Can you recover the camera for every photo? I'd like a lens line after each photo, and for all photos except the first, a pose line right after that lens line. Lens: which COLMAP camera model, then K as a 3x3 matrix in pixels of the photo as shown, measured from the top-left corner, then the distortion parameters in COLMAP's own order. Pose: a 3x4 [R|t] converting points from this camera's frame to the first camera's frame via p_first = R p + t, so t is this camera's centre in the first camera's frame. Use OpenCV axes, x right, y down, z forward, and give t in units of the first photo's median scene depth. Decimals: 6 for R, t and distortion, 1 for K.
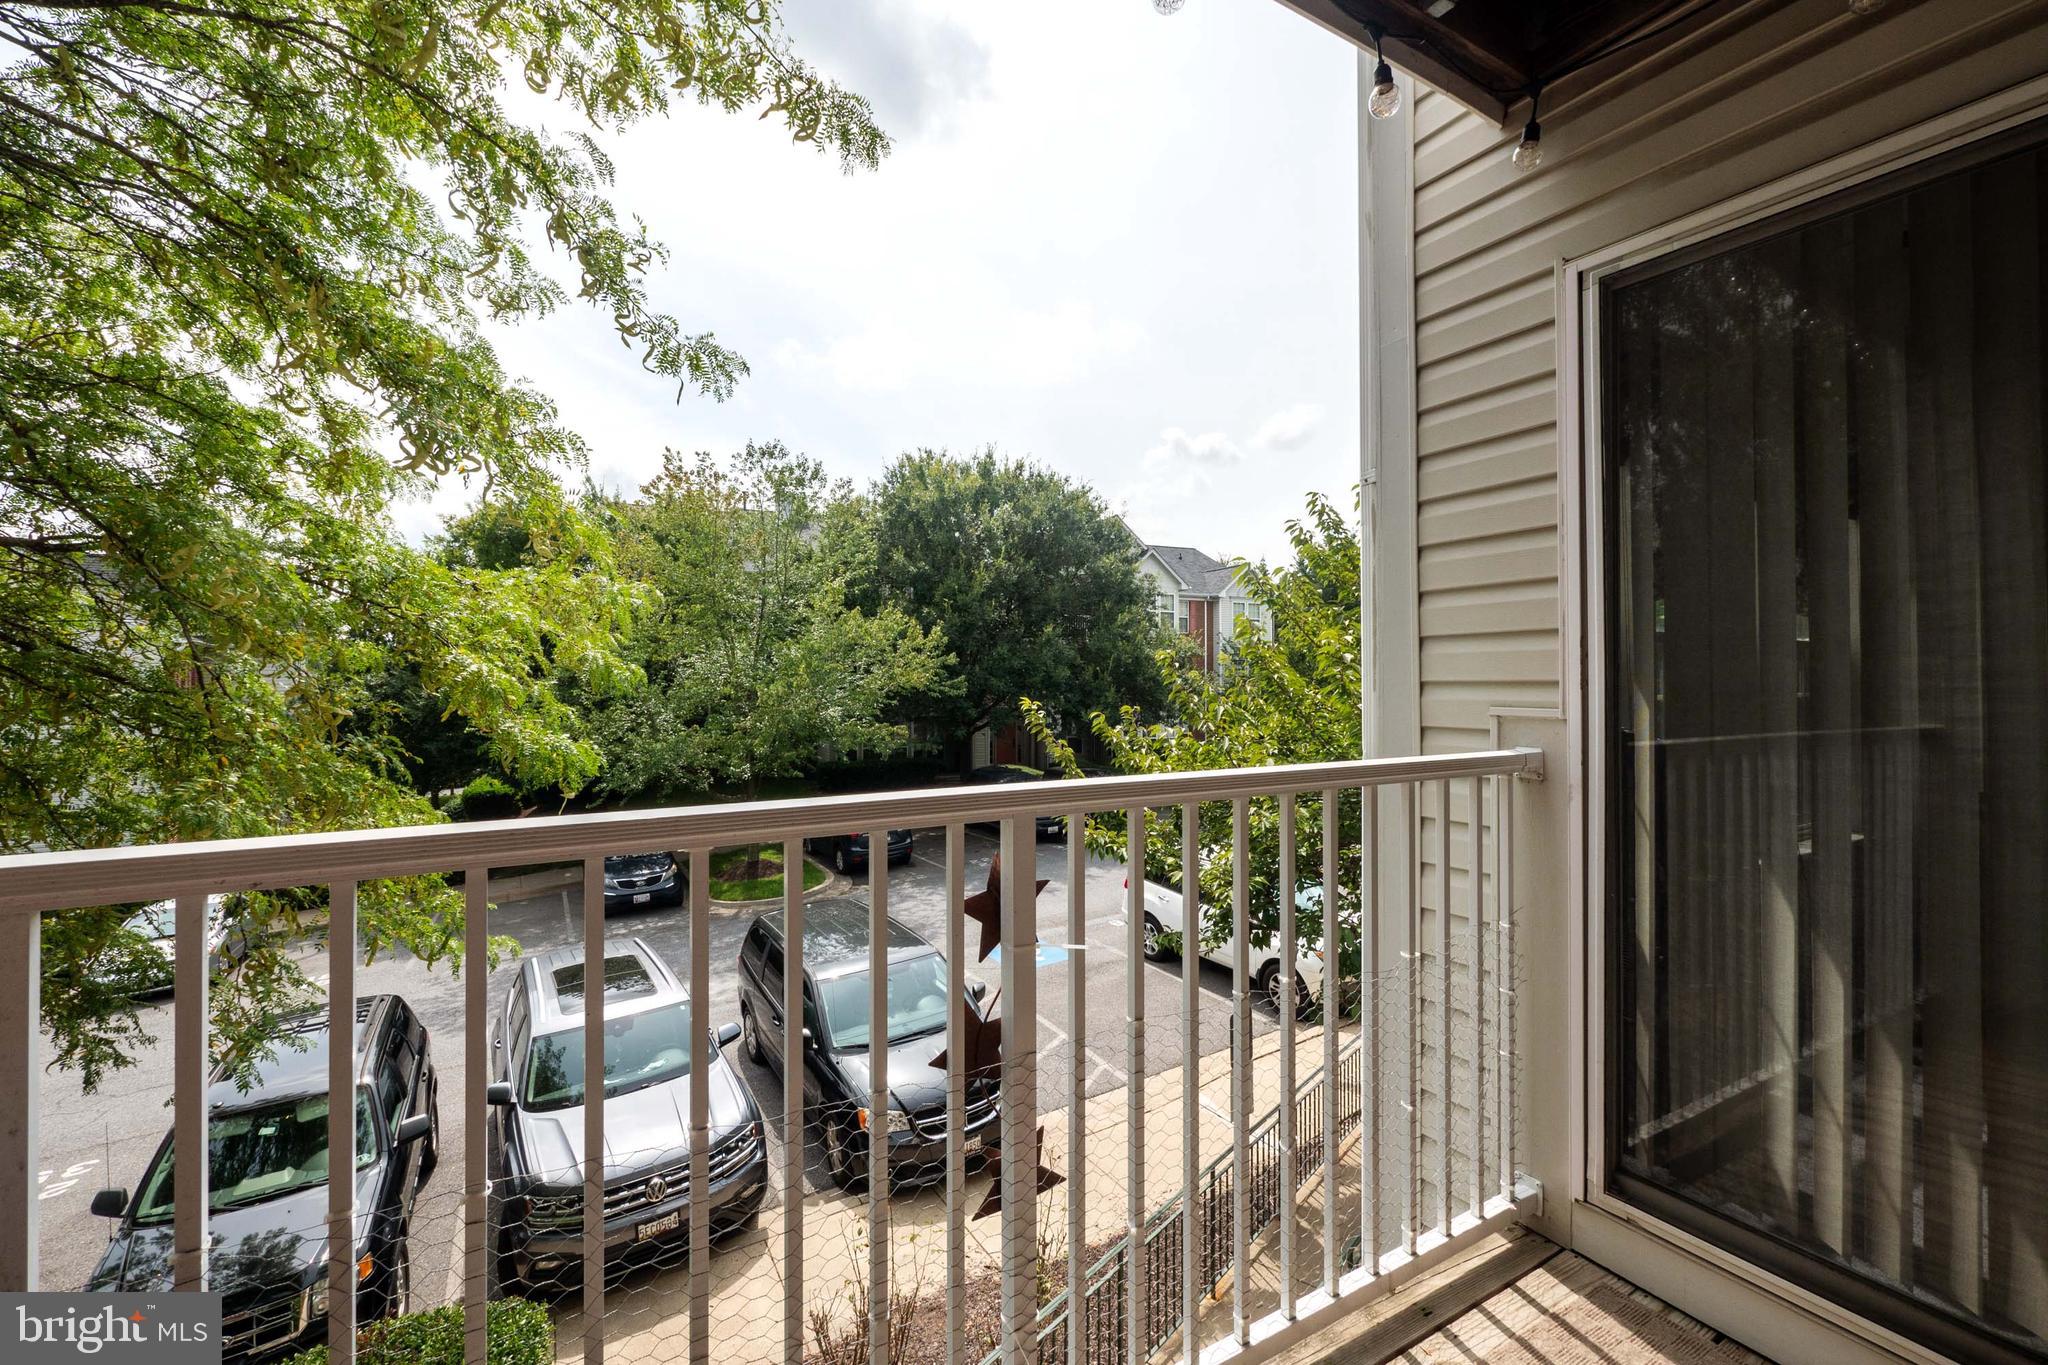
lens RADIAL K [[869.4, 0, 1024.8], [0, 869.4, 674.4], [0, 0, 1]] dist [-0.010066, 0.002583]
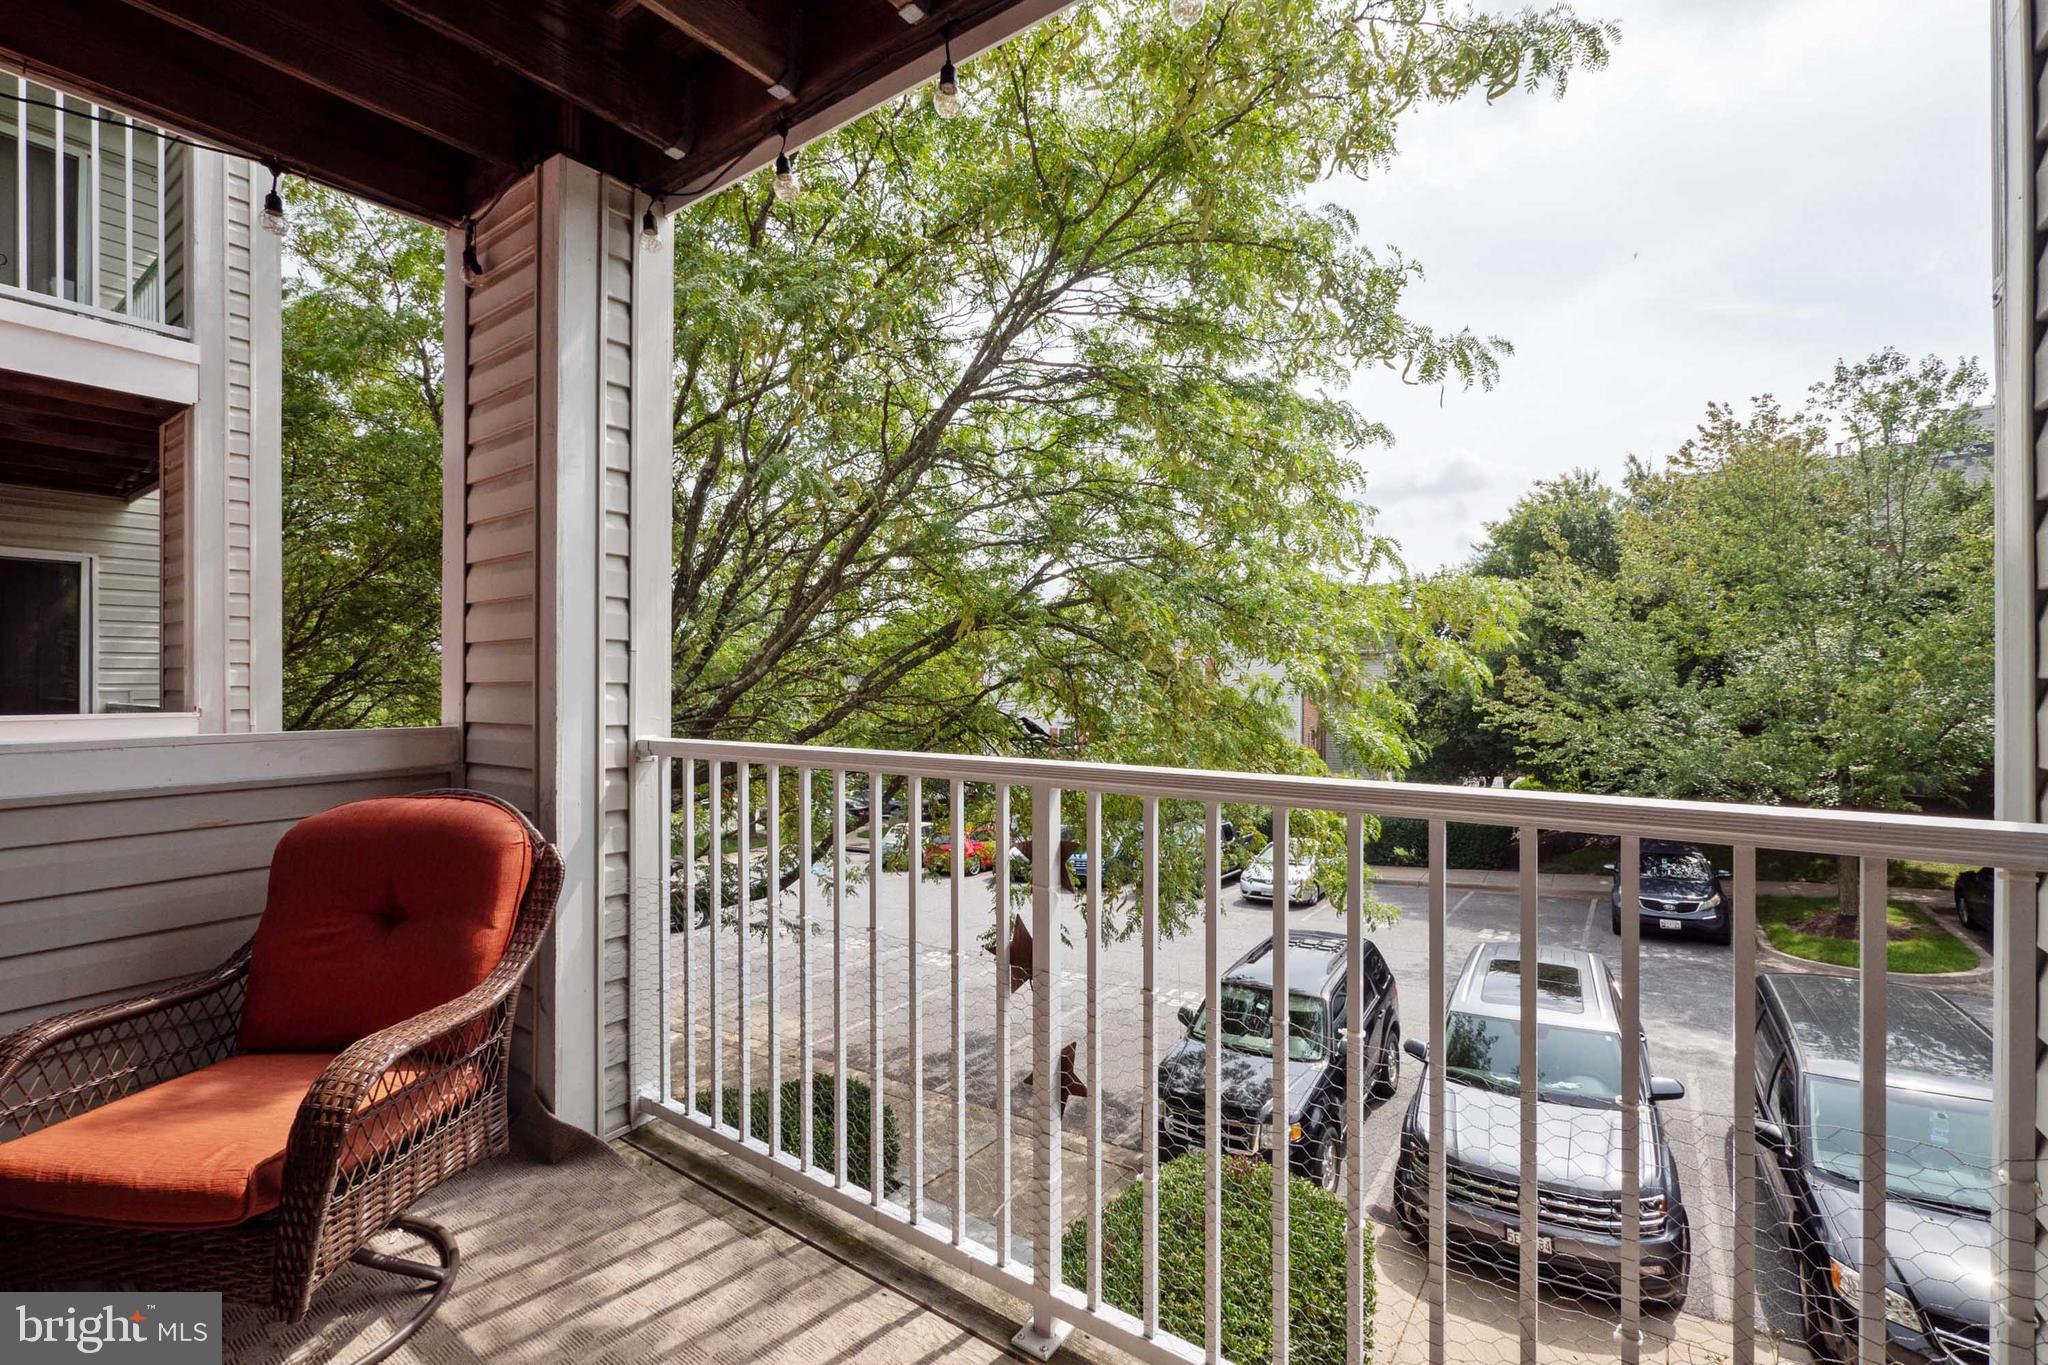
lens RADIAL K [[869.4, 0, 1014.9], [0, 869.4, 680.8], [0, 0, 1]] dist [-0.010066, 0.002583]
pose [[0.403929, 0.001218, -0.914790, 0.173193], [0.008278, 0.999953, 0.004987, 0.000917], [0.914753, -0.009587, 0.403900, 0.067750]]
